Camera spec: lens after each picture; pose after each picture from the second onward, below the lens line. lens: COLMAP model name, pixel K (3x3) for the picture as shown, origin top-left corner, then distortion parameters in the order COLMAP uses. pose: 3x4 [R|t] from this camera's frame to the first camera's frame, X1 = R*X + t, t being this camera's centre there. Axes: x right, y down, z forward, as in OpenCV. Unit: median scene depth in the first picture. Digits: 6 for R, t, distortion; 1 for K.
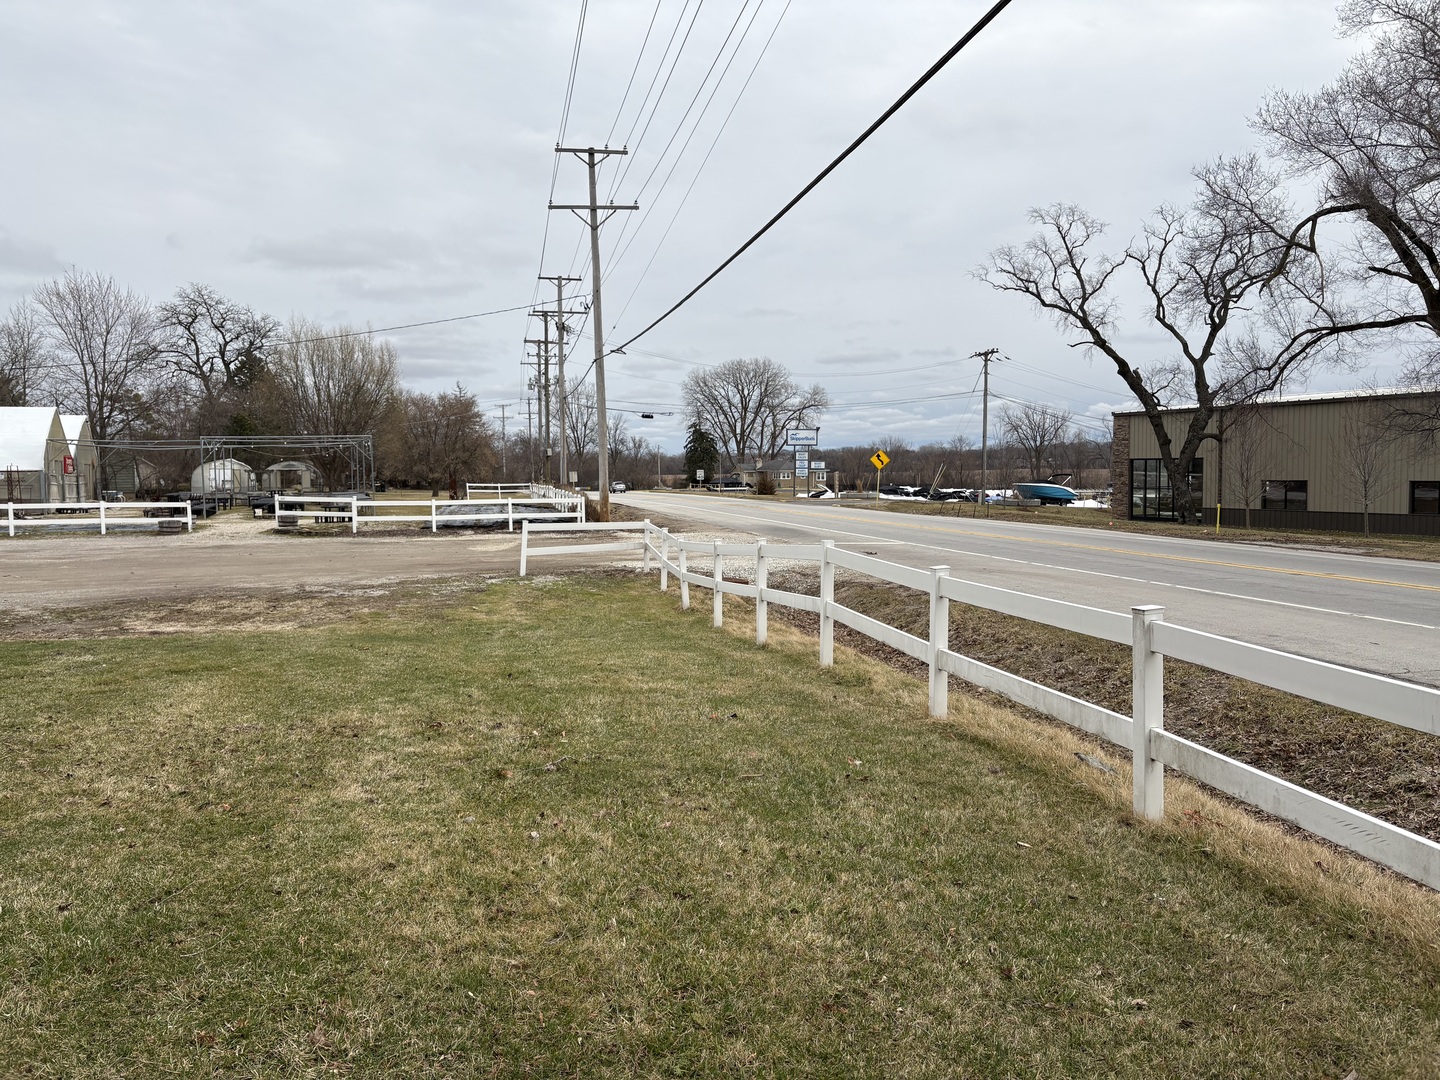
lens RADIAL K [[1108.7, 0, 720.0], [0, 1108.7, 540.0], [0, 0, 1]] dist [0.033017, -0.004369]
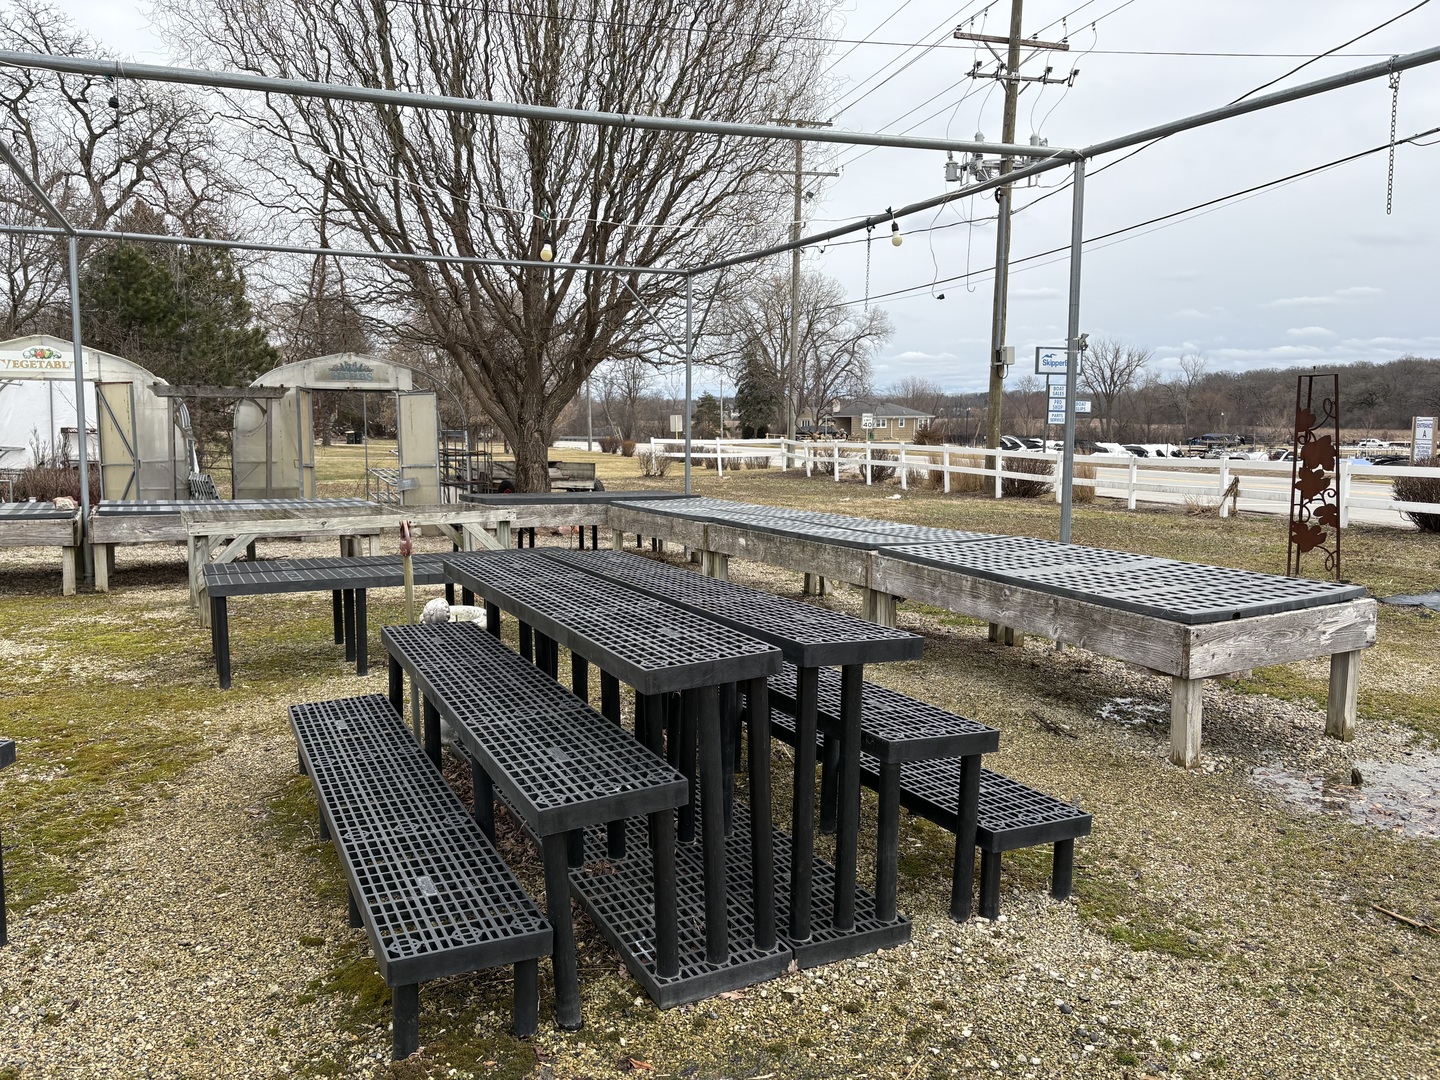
lens RADIAL K [[1108.7, 0, 720.0], [0, 1108.7, 540.0], [0, 0, 1]] dist [0.033017, -0.004369]
pose [[0.997052, 0.000623, 0.076731, -0.205008], [-0.004350, 0.998818, 0.048409, -0.026792], [-0.076610, -0.048600, 0.995876, 0.476156]]
